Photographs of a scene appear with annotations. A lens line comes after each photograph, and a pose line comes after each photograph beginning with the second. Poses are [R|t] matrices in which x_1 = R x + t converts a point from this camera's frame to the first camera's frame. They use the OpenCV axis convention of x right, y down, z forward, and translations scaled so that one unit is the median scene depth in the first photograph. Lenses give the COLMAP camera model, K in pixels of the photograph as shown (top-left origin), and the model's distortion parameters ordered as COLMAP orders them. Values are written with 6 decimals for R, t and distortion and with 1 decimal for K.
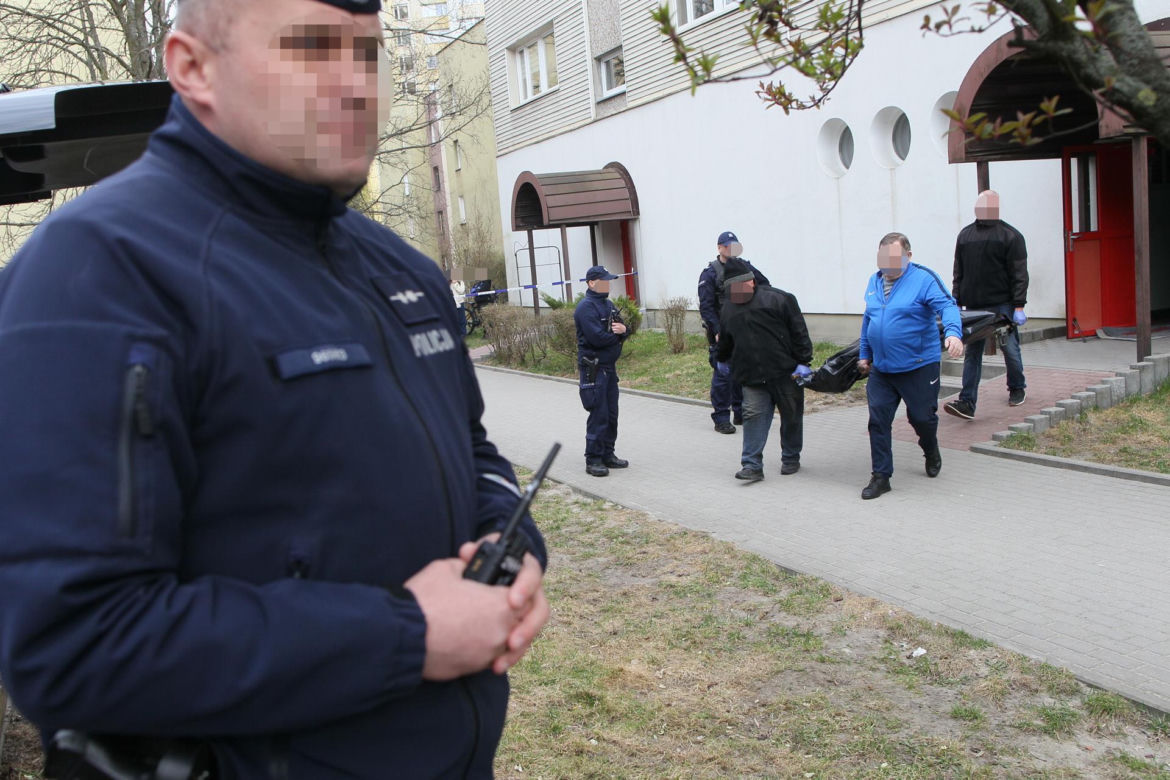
lens RADIAL K [[1034.0, 0, 589.5], [0, 1034.0, 382.0], [0, 0, 1]] dist [-0.053794, 0.059499]
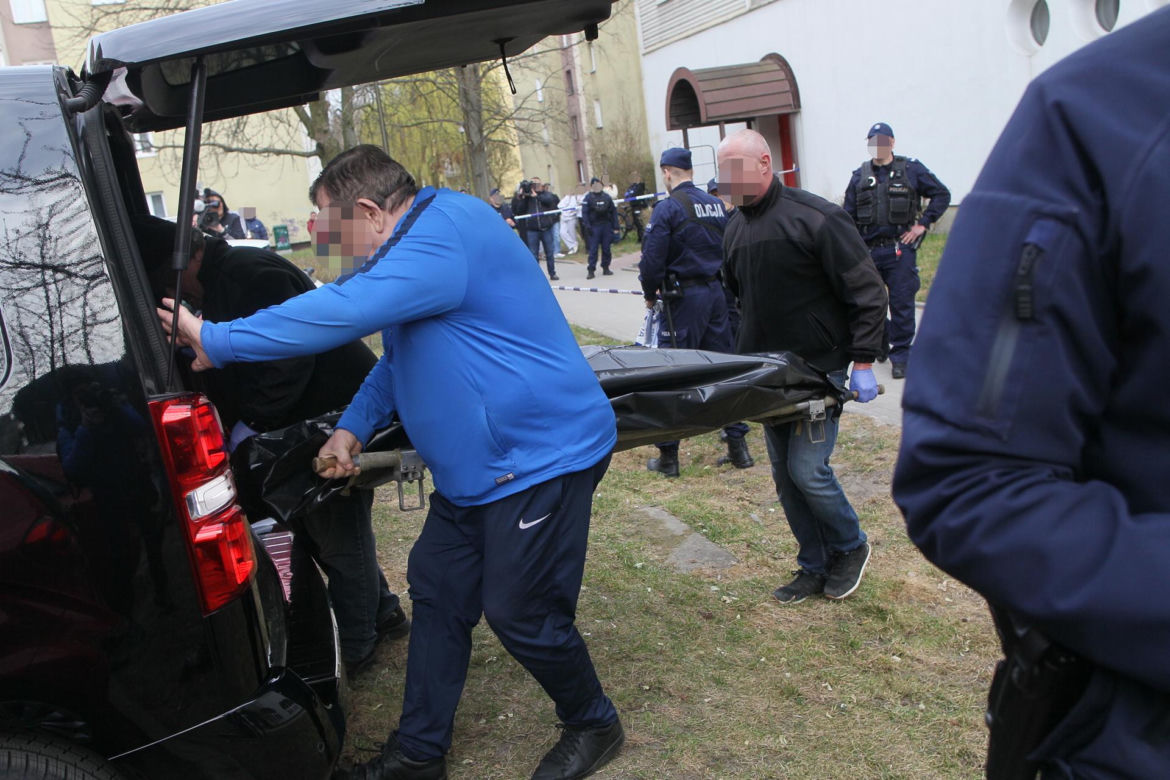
lens RADIAL K [[1034.0, 0, 589.5], [0, 1034.0, 382.0], [0, 0, 1]] dist [-0.053794, 0.059499]
pose [[0.991521, -0.013804, -0.129209, -0.115682], [0.025541, 0.995648, 0.089627, 0.003367], [0.127410, -0.092167, 0.987559, 0.041306]]
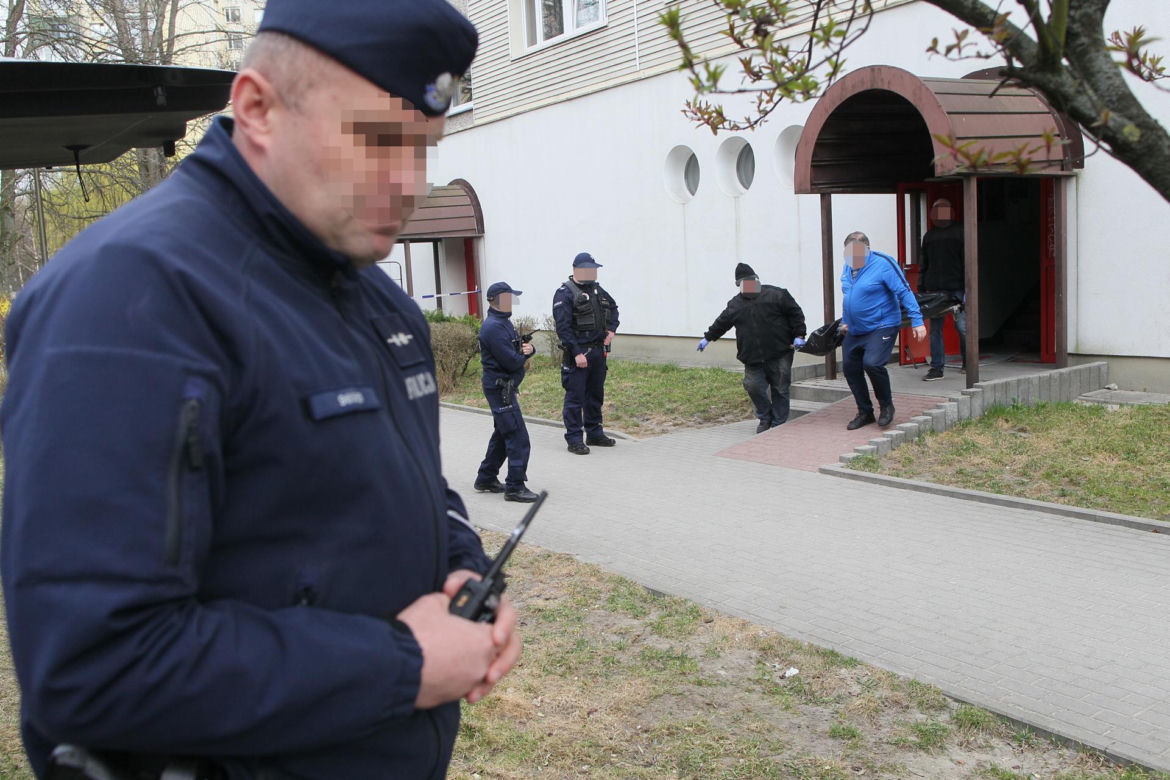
lens RADIAL K [[1034.0, 0, 589.5], [0, 1034.0, 382.0], [0, 0, 1]] dist [-0.053794, 0.059499]
pose [[0.986945, 0.015253, 0.160333, -0.039484], [-0.012288, 0.999735, -0.019468, -0.000977], [-0.160588, 0.017243, 0.986871, 0.022435]]
